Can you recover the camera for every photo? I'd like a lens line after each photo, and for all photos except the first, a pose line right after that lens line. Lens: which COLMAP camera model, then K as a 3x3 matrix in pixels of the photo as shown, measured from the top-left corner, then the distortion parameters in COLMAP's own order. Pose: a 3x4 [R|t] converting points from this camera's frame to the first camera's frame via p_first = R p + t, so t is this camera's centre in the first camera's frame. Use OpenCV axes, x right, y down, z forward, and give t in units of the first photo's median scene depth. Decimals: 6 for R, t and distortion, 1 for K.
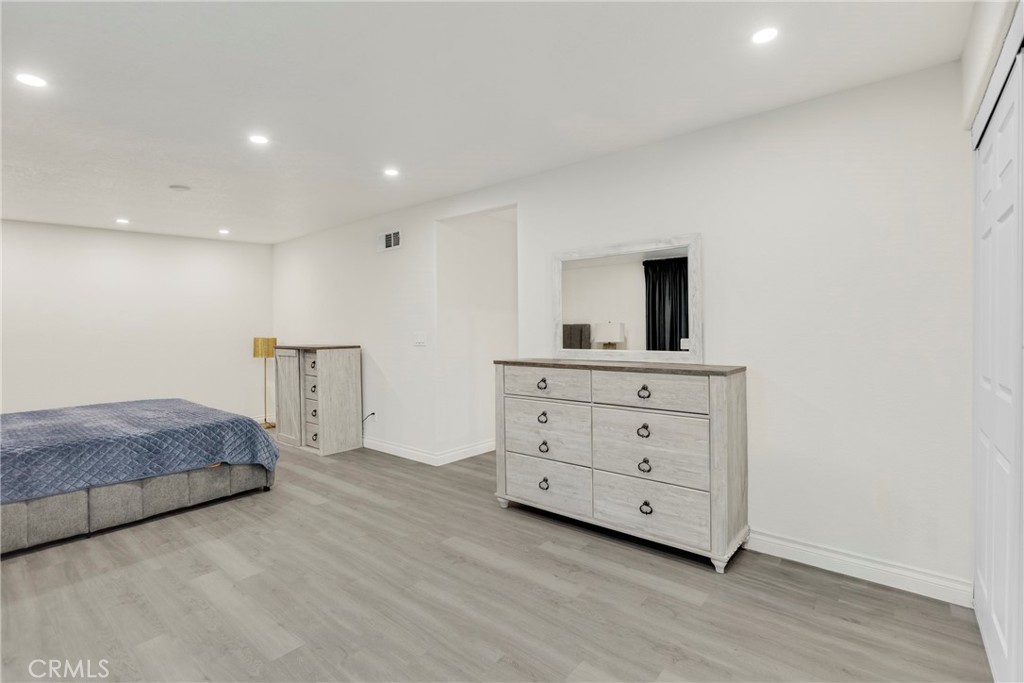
lens RADIAL K [[470.4, 0, 512.0], [0, 470.4, 341.5], [0, 0, 1]] dist [-0.001498, 0.009296]
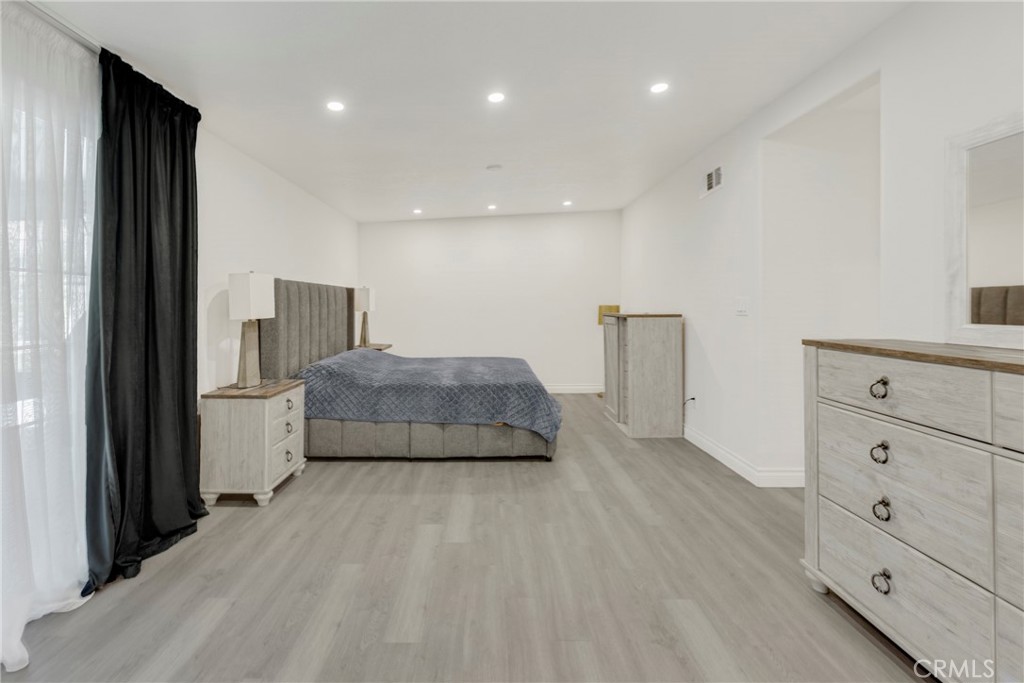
lens RADIAL K [[485.9, 0, 510.4], [0, 485.9, 304.7], [0, 0, 1]] dist [-0.030404, 0.020269]
pose [[0.627619, 0.000994, -0.778520, 0.218832], [-0.015764, 0.999810, -0.011433, 0.009270], [0.778361, 0.019448, 0.627516, 0.330303]]
